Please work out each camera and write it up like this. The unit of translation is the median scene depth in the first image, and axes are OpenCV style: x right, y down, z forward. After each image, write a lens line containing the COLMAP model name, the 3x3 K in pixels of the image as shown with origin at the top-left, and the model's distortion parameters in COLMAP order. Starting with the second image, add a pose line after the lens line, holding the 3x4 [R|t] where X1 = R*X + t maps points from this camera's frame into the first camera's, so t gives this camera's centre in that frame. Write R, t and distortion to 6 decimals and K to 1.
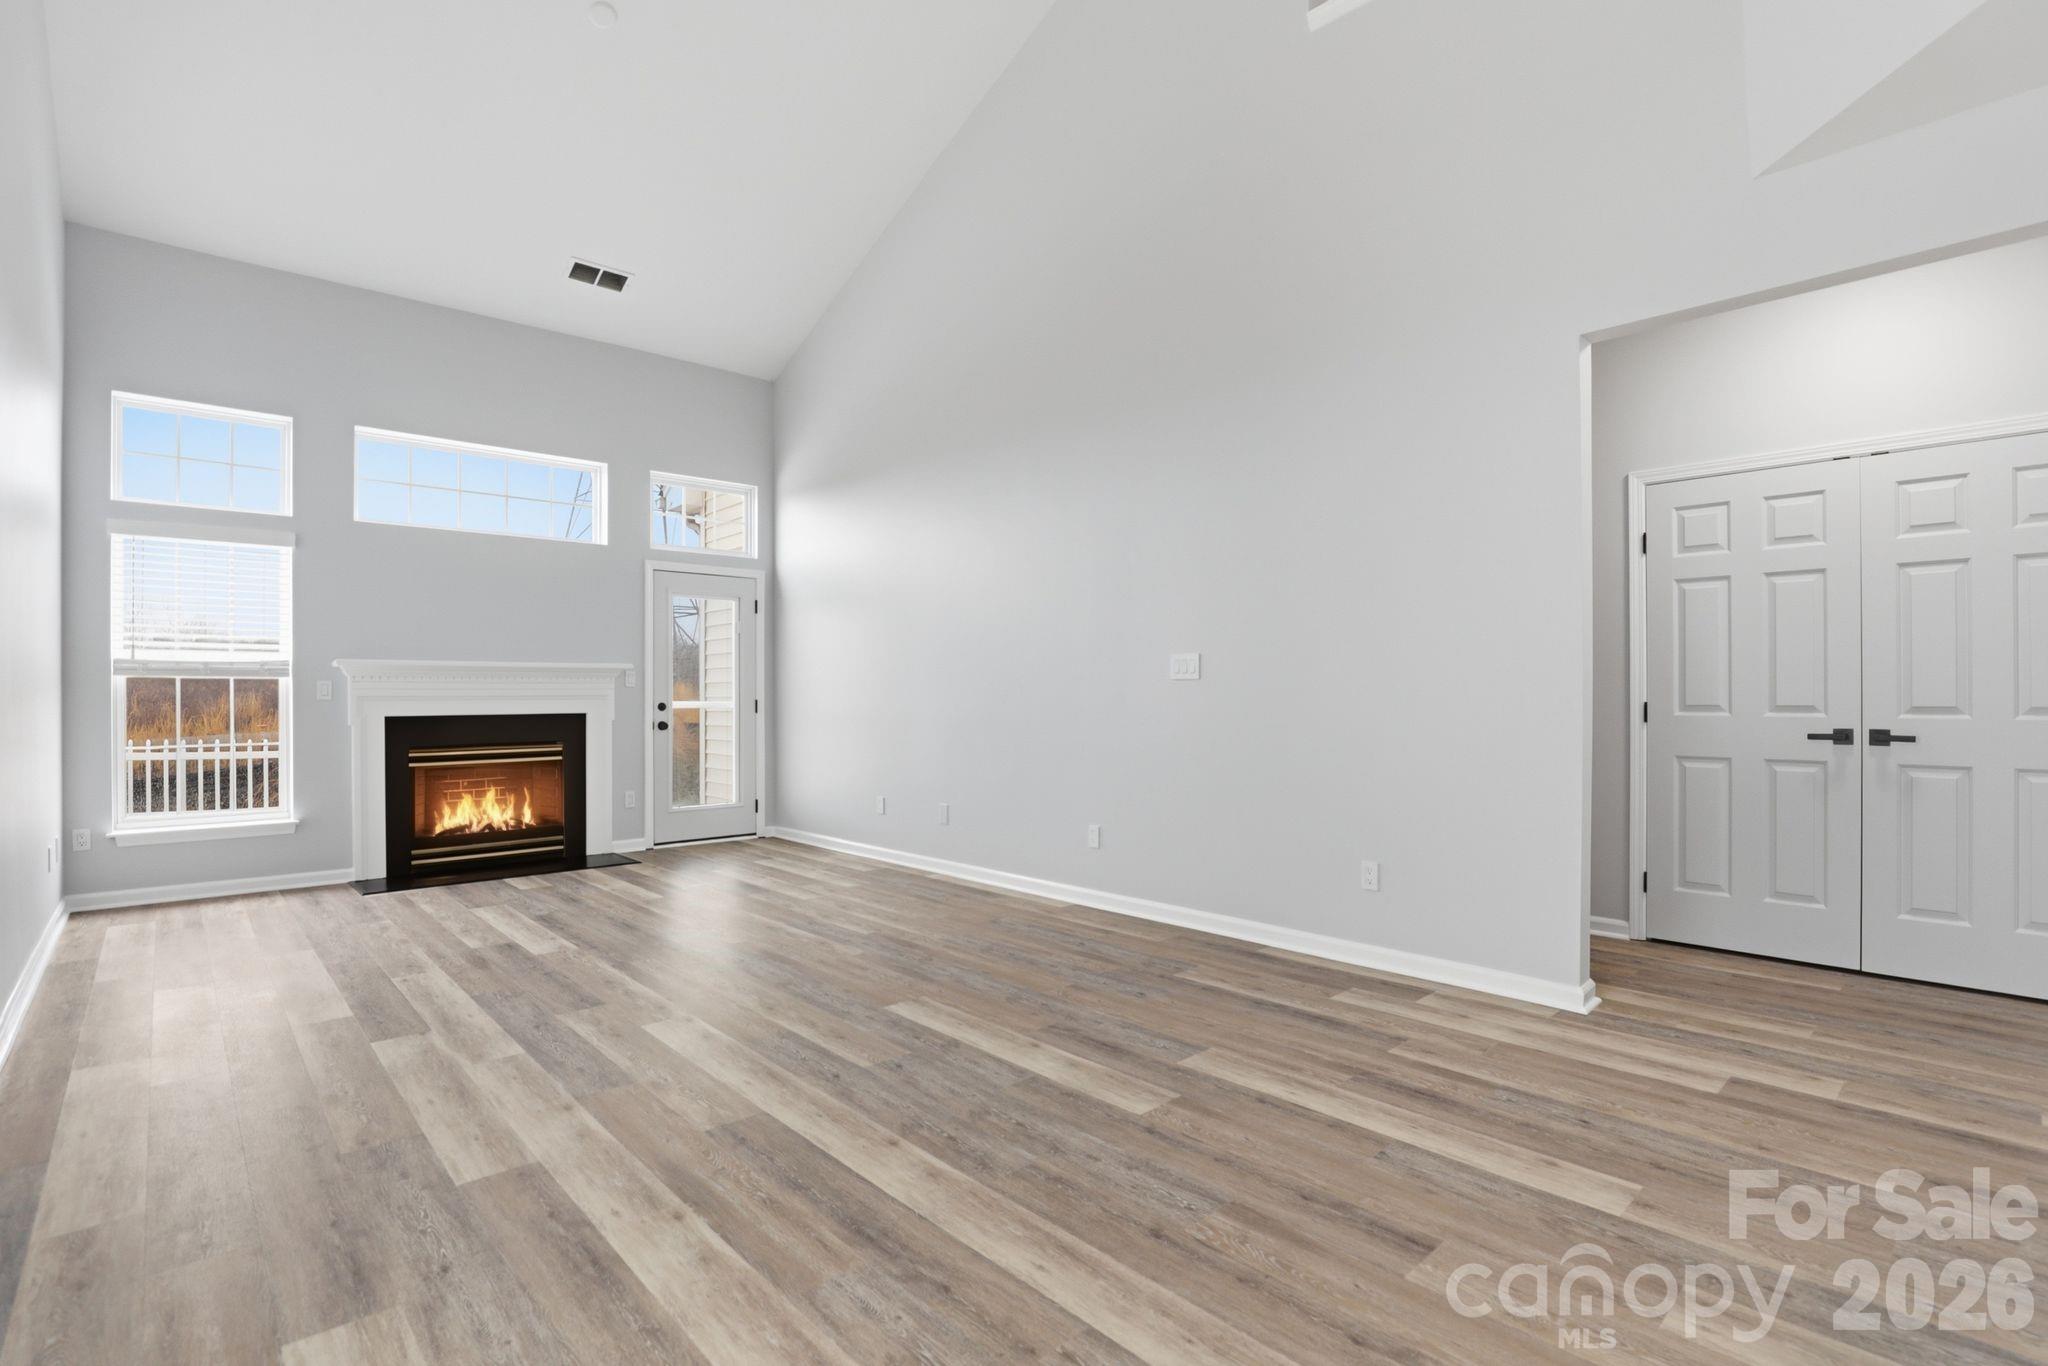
lens RADIAL K [[954.7, 0, 1030.2], [0, 954.7, 695.6], [0, 0, 1]] dist [-0.031857, 0.009255]
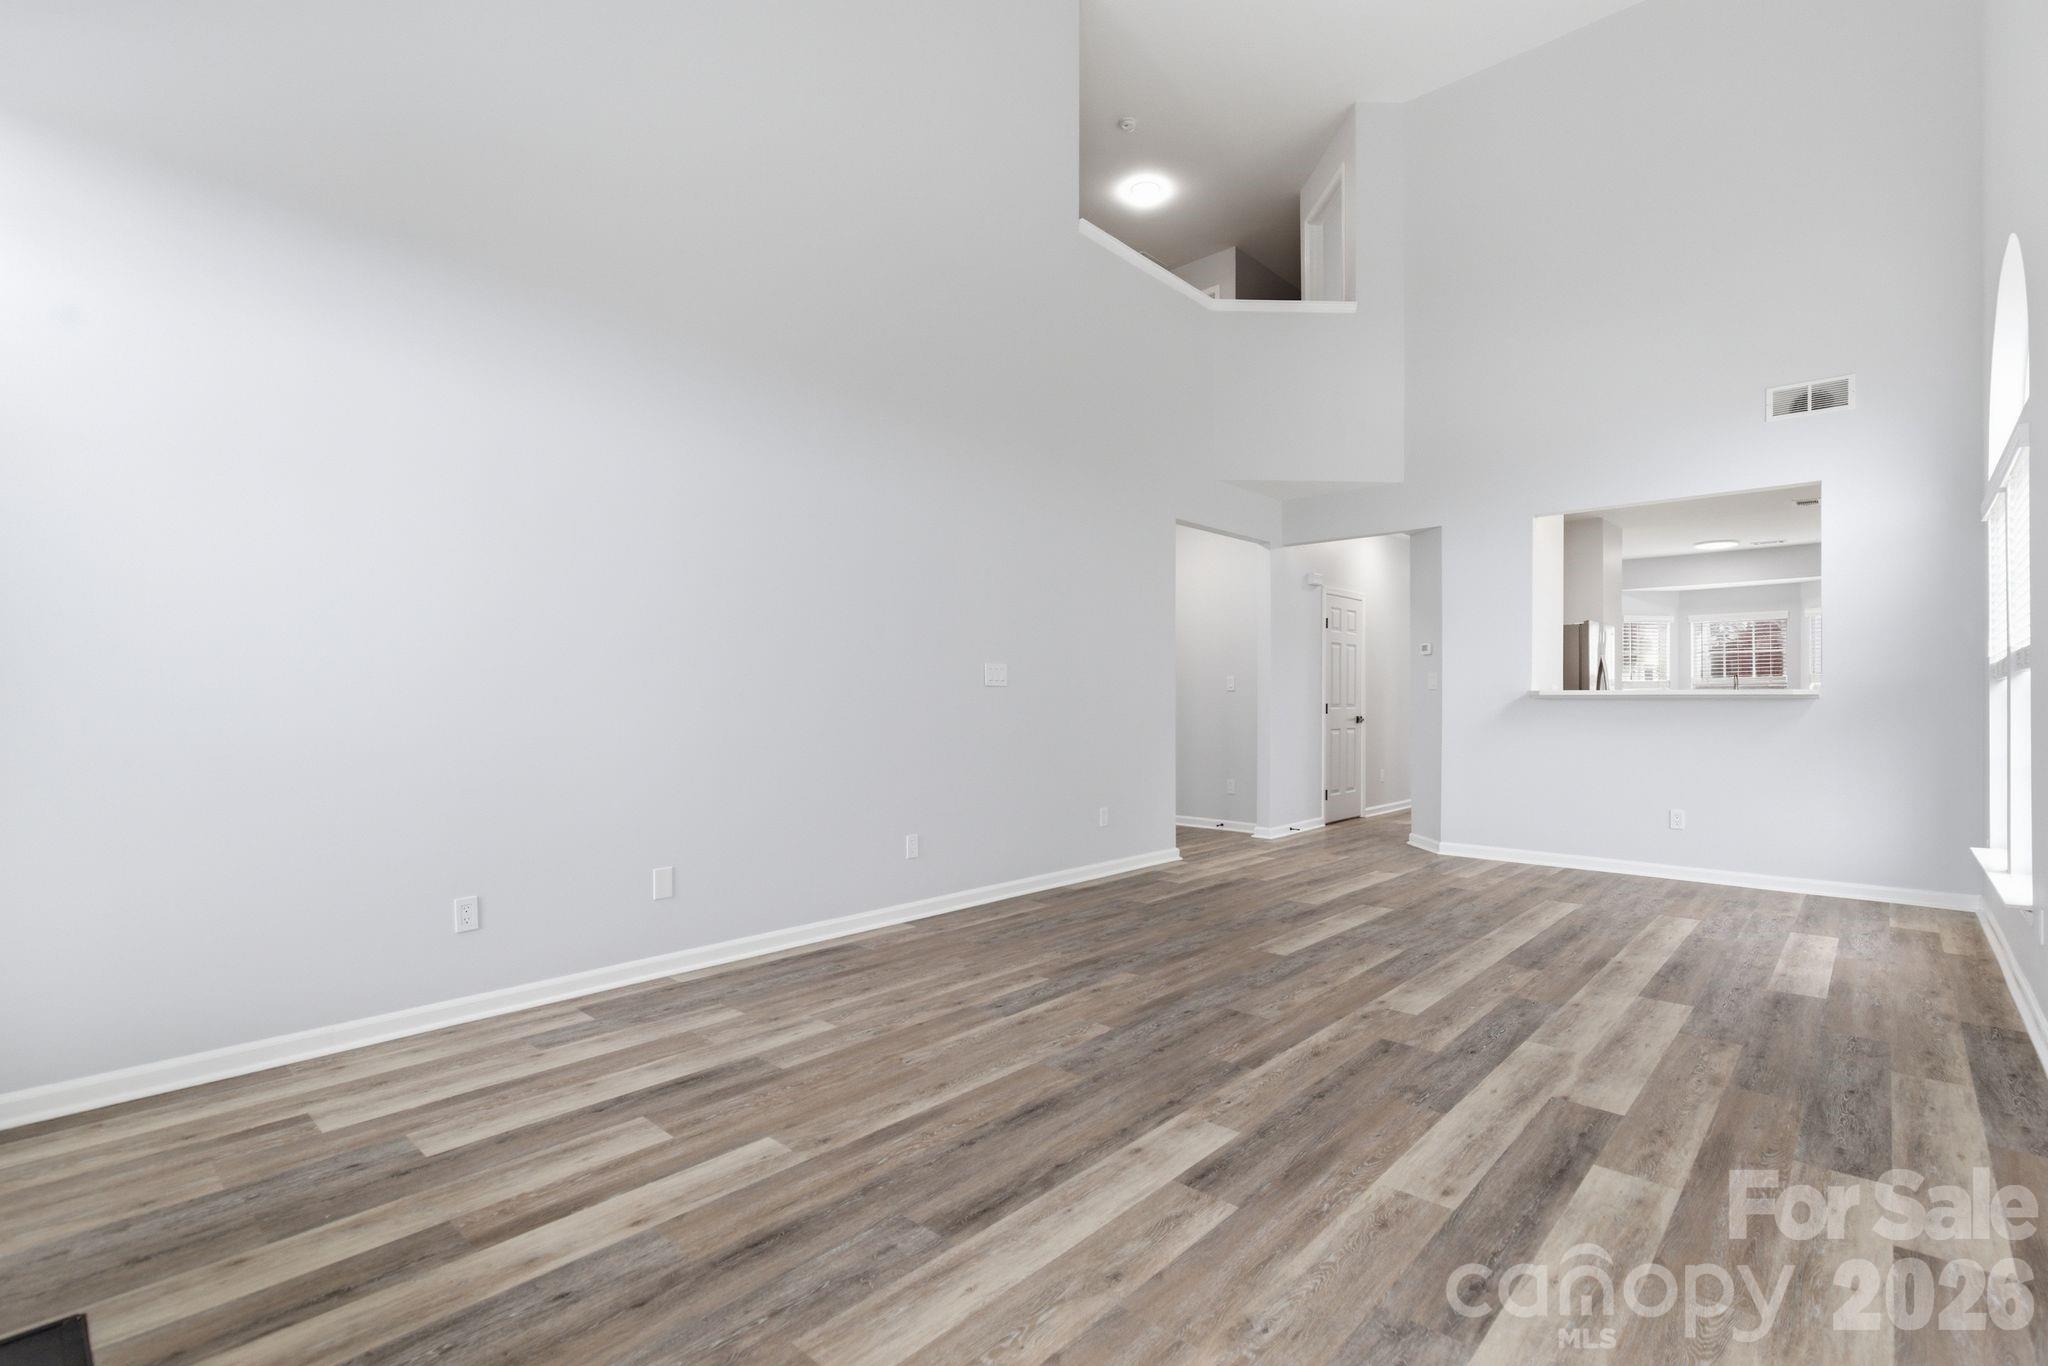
lens RADIAL K [[931.3, 0, 1053.9], [0, 931.3, 745.2], [0, 0, 1]] dist [0.004939, -0.000151]
pose [[-0.093874, -0.044695, 0.994580, -1.321875], [0.000565, 0.998989, 0.044946, 0.004916], [-0.995584, 0.004781, -0.093754, 1.426065]]
